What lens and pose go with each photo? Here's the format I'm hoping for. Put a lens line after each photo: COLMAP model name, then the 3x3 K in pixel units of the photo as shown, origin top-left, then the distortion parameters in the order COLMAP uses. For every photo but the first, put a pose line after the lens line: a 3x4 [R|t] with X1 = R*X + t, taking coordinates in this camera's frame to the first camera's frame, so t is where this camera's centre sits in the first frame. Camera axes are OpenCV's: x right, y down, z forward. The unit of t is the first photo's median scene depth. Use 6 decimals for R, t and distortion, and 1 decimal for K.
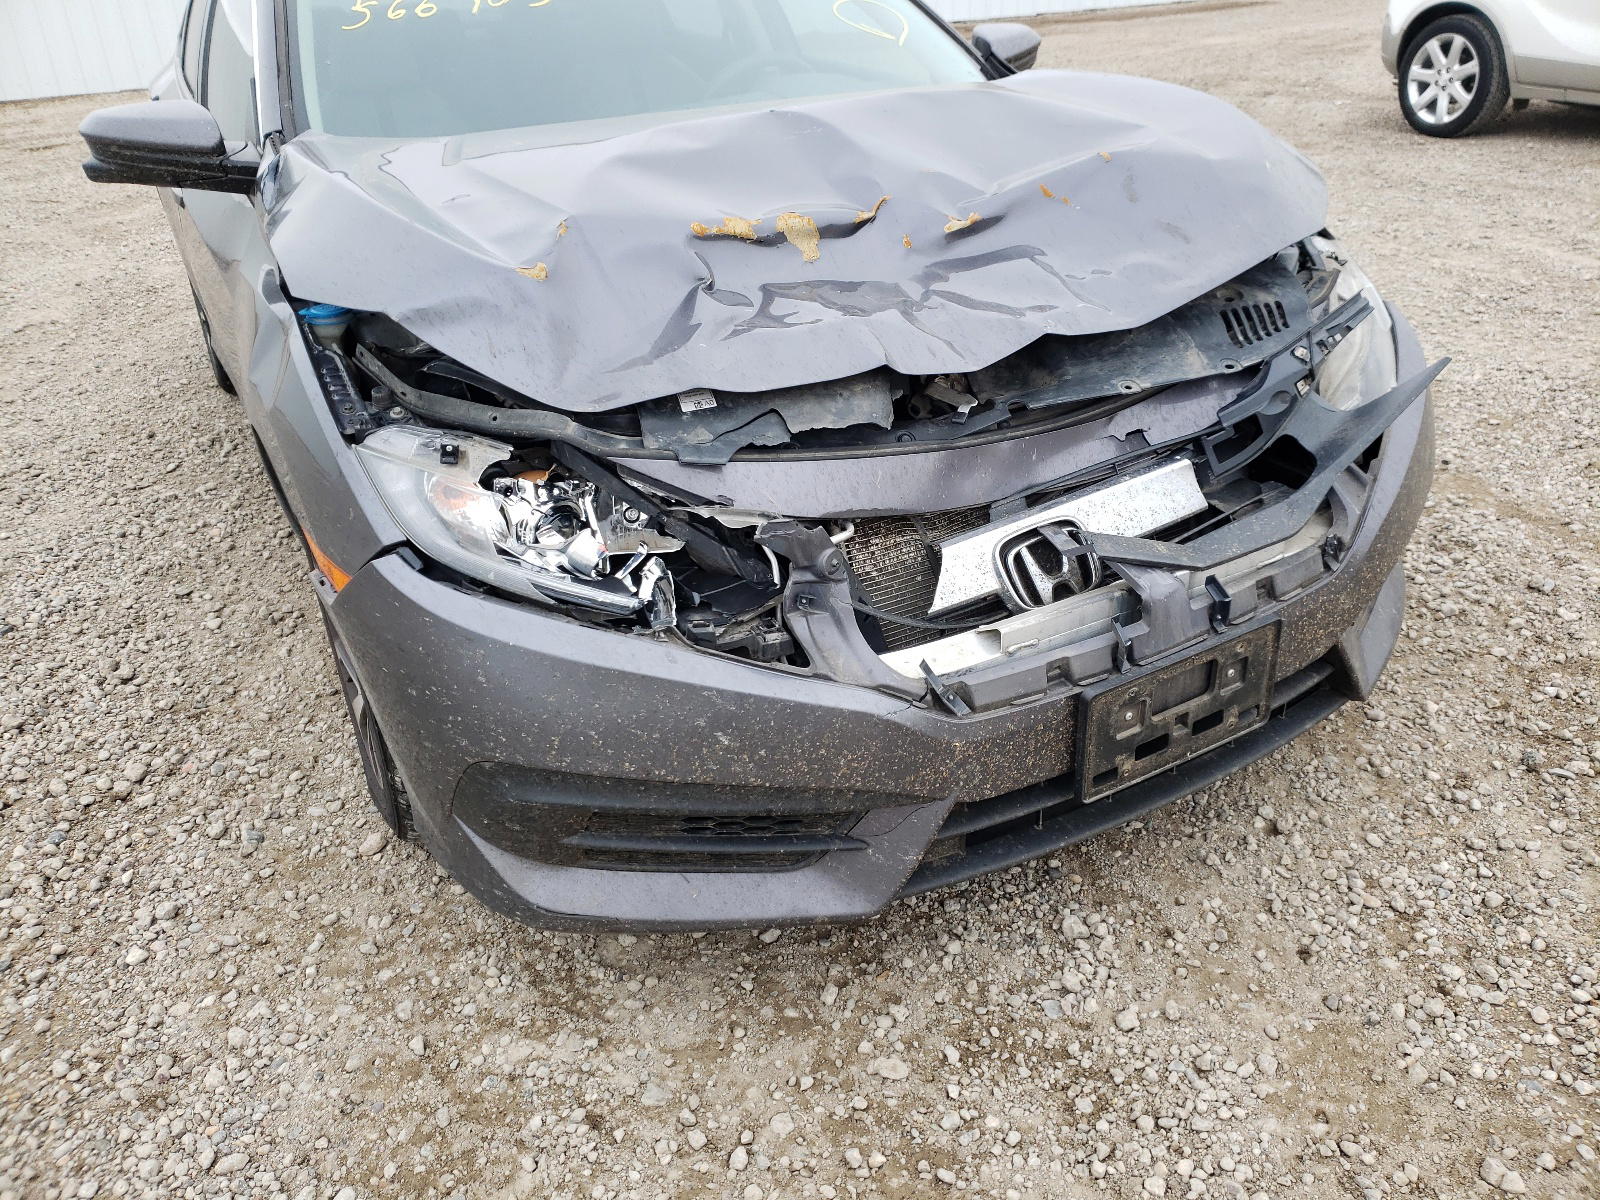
lens RADIAL K [[1286.3, 0, 800.0], [0, 1286.3, 600.0], [0, 0, 1]] dist [0.175955, -0.360808]
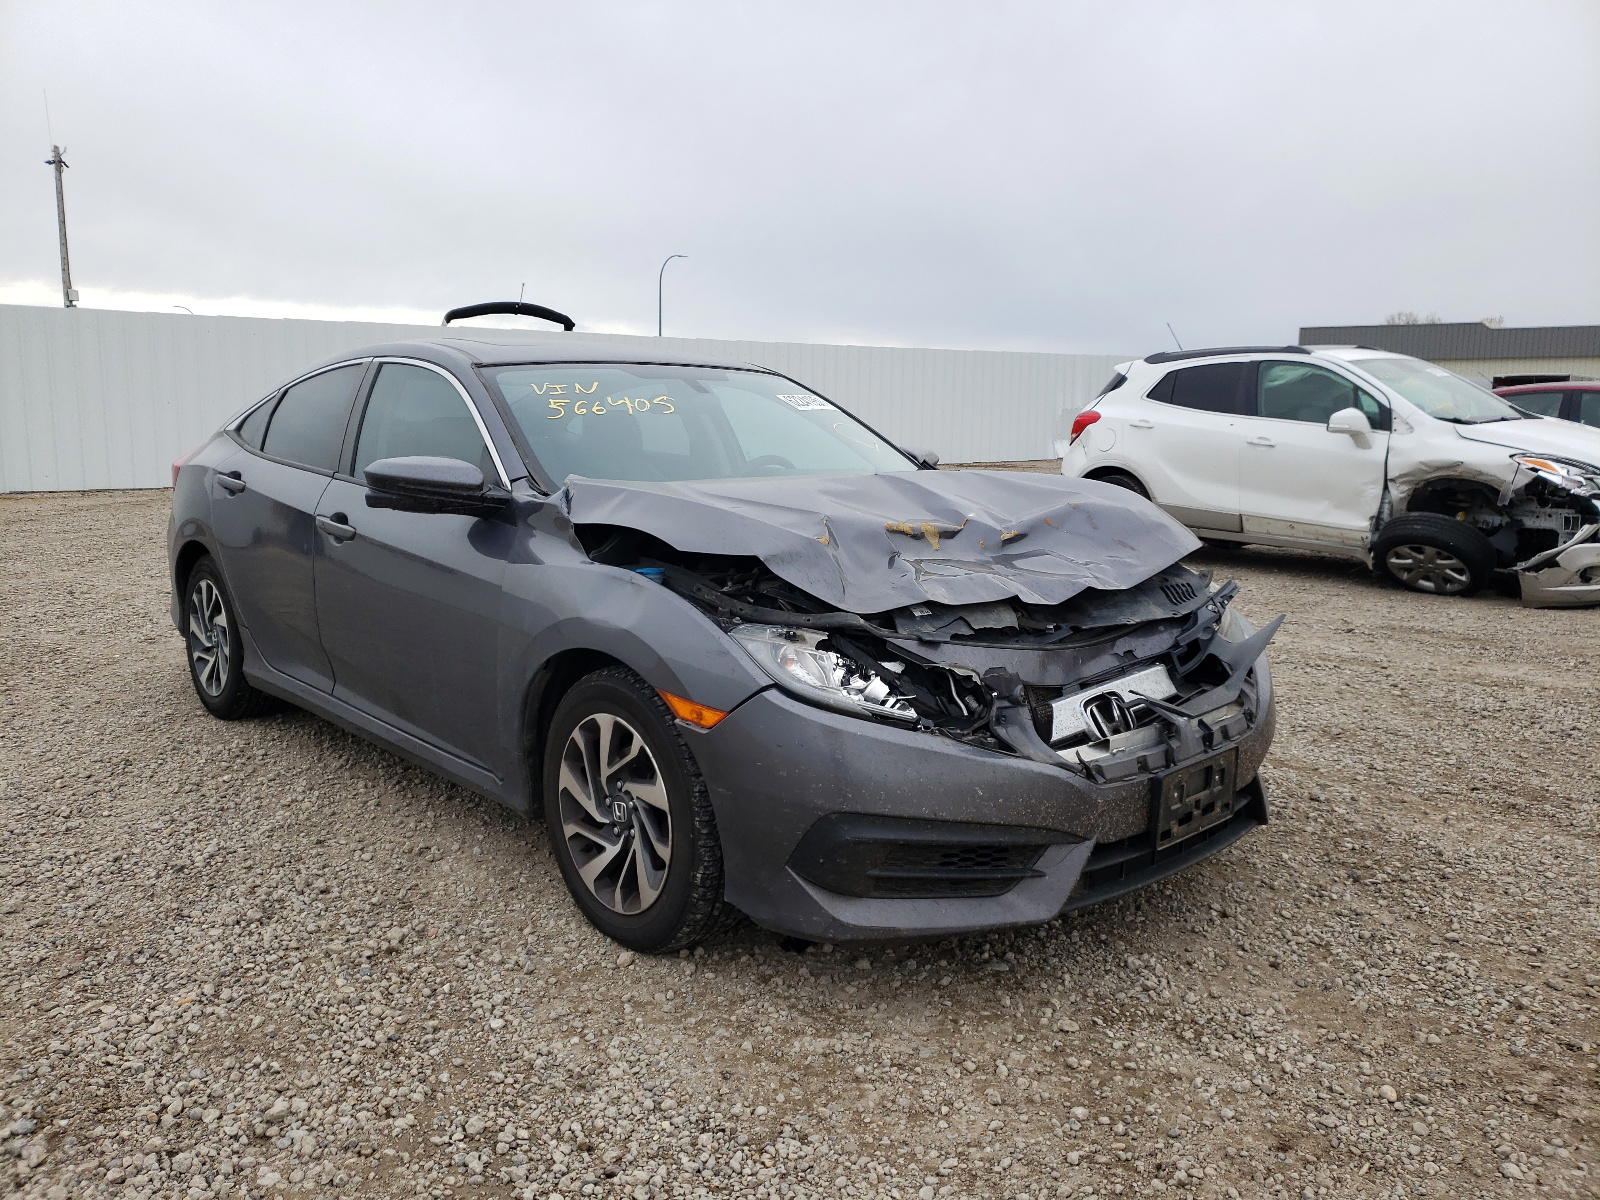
lens RADIAL K [[1286.3, 0, 800.0], [0, 1286.3, 600.0], [0, 0, 1]] dist [0.175955, -0.360808]
pose [[0.969047, 0.023319, 0.245772, -0.620281], [0.057014, 0.947478, -0.314698, 0.341336], [-0.240202, 0.318969, 0.916821, -0.502457]]
